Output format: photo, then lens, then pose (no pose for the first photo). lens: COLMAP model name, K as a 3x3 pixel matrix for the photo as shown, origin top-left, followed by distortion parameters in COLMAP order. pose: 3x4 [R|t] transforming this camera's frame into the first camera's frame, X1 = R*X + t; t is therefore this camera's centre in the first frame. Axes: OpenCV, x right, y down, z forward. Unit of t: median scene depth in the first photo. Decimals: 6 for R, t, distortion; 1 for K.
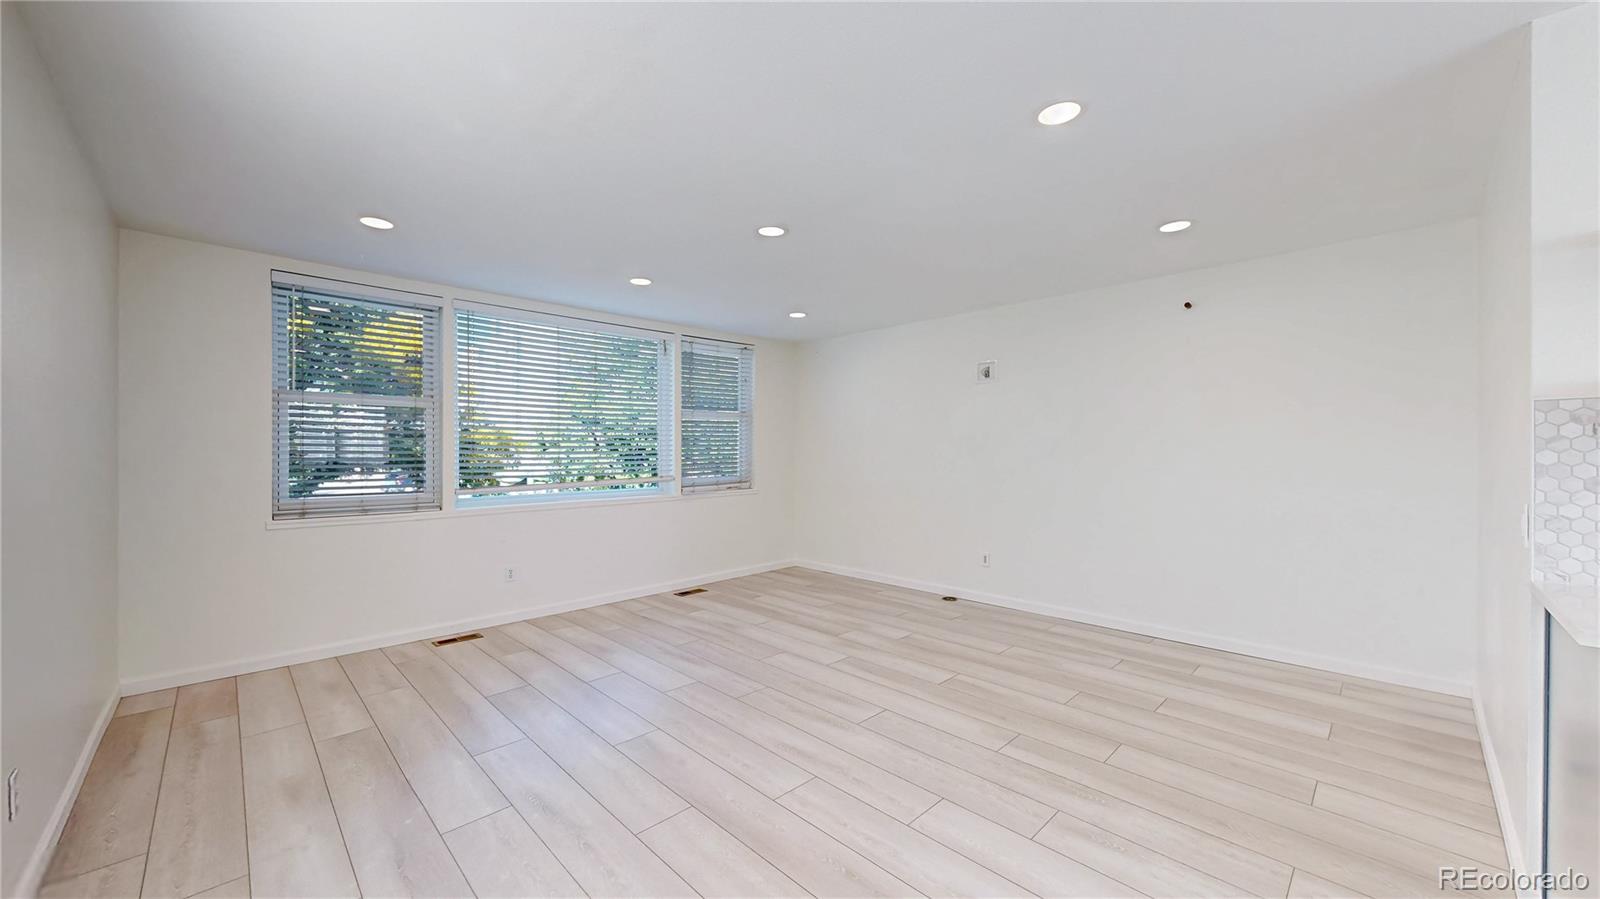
lens RADIAL K [[590.4, 0, 797.9], [0, 590.4, 457.3], [0, 0, 1]] dist [-0.000175, 0.000184]
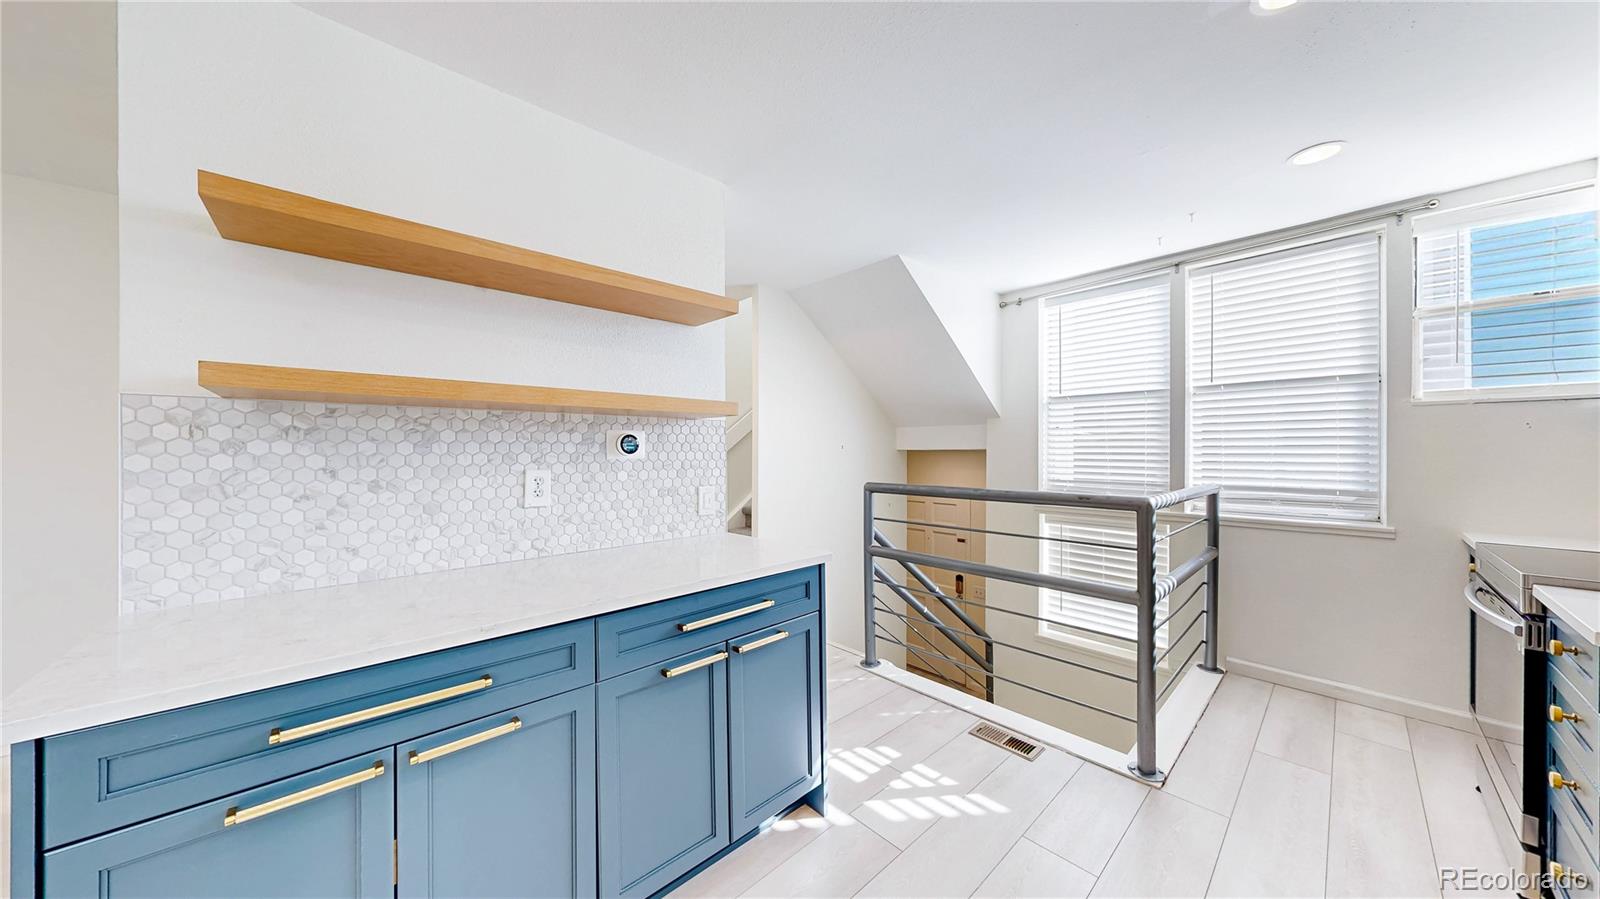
lens RADIAL K [[515.8, 0, 797.5], [0, 515.8, 450.1], [0, 0, 1]] dist [-0.000037, 0.000004]
pose [[0.030041, 0.001953, 0.999547, 0.248464], [0.012371, 0.999921, -0.002326, -0.002211], [-0.999472, 0.012436, 0.030015, 0.019428]]
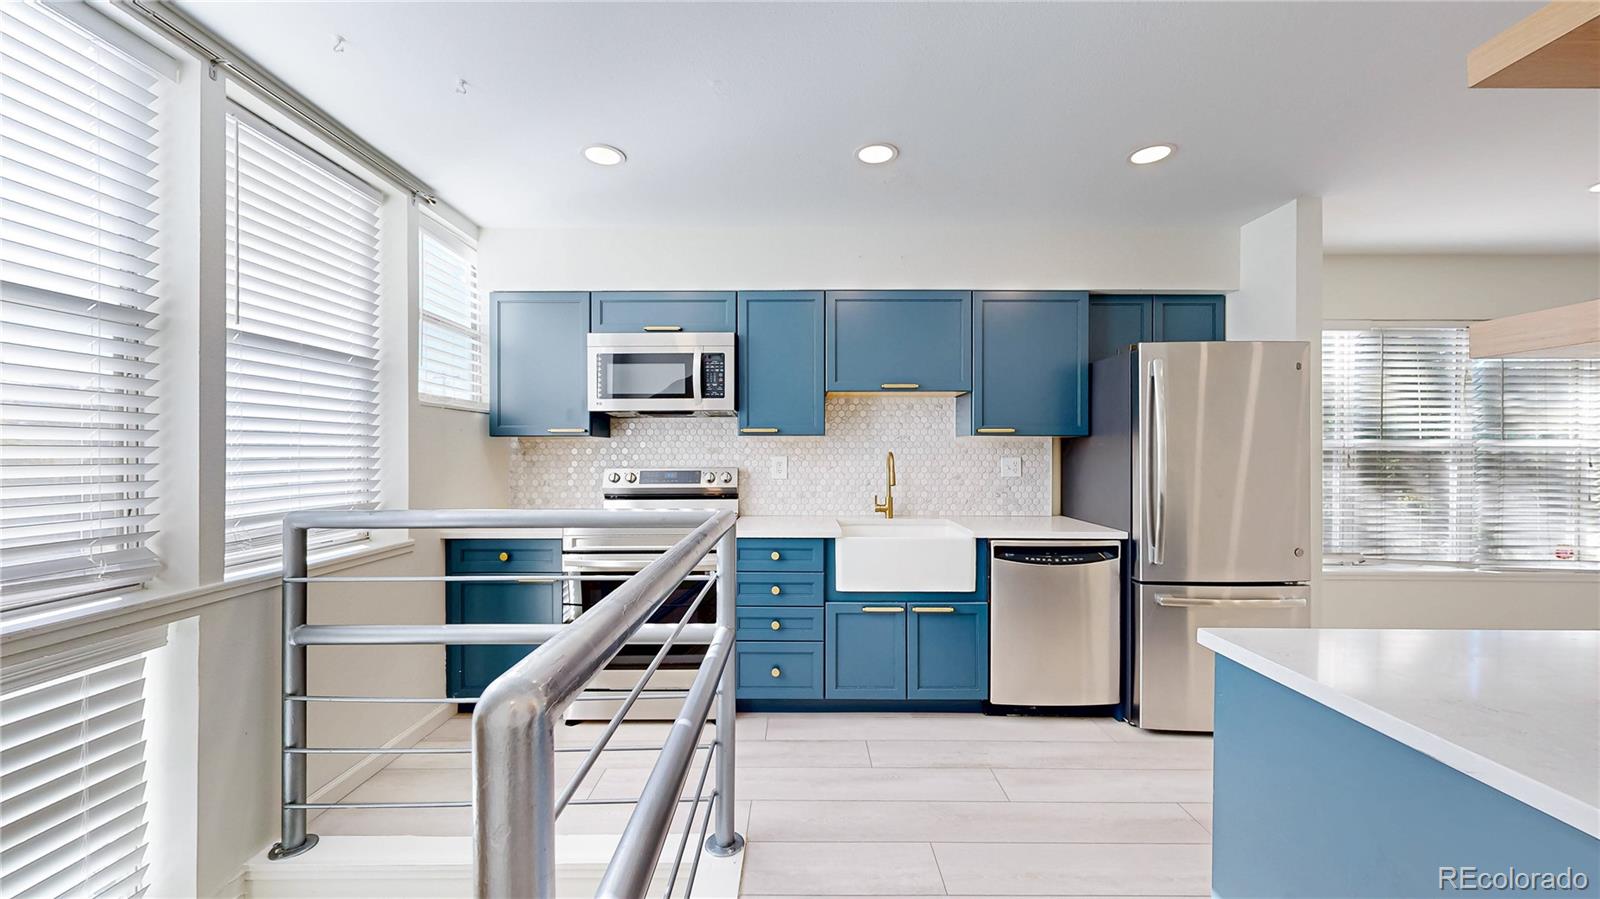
lens RADIAL K [[590.4, 0, 797.8], [0, 590.4, 450.9], [0, 0, 1]] dist [-0.000175, 0.000184]
pose [[-0.702531, 0.000249, -0.711653, 1.159108], [-0.005834, 0.999964, 0.006109, -0.002397], [0.711630, 0.008443, -0.702504, 0.072636]]
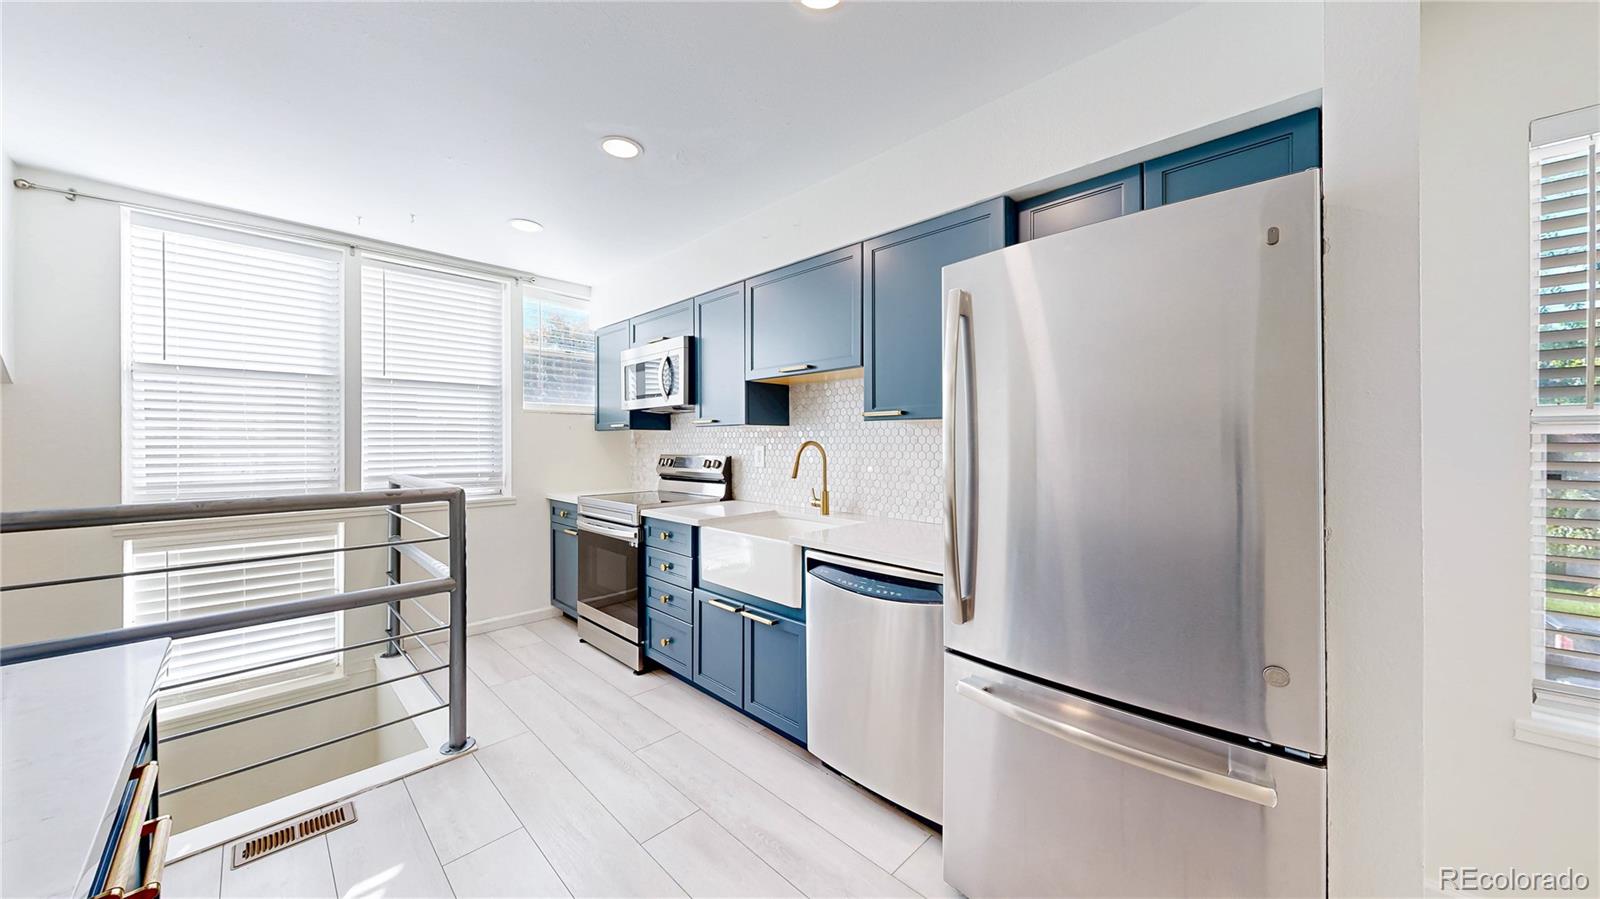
lens RADIAL K [[531.9, 0, 798.6], [0, 531.9, 440.3], [0, 0, 1]] dist [0.001461, -0.000008]
pose [[-0.999755, 0.003294, -0.021894, 0.443974], [0.003140, 0.999970, 0.007058, -0.002521], [0.021917, 0.006988, -0.999735, 0.278587]]
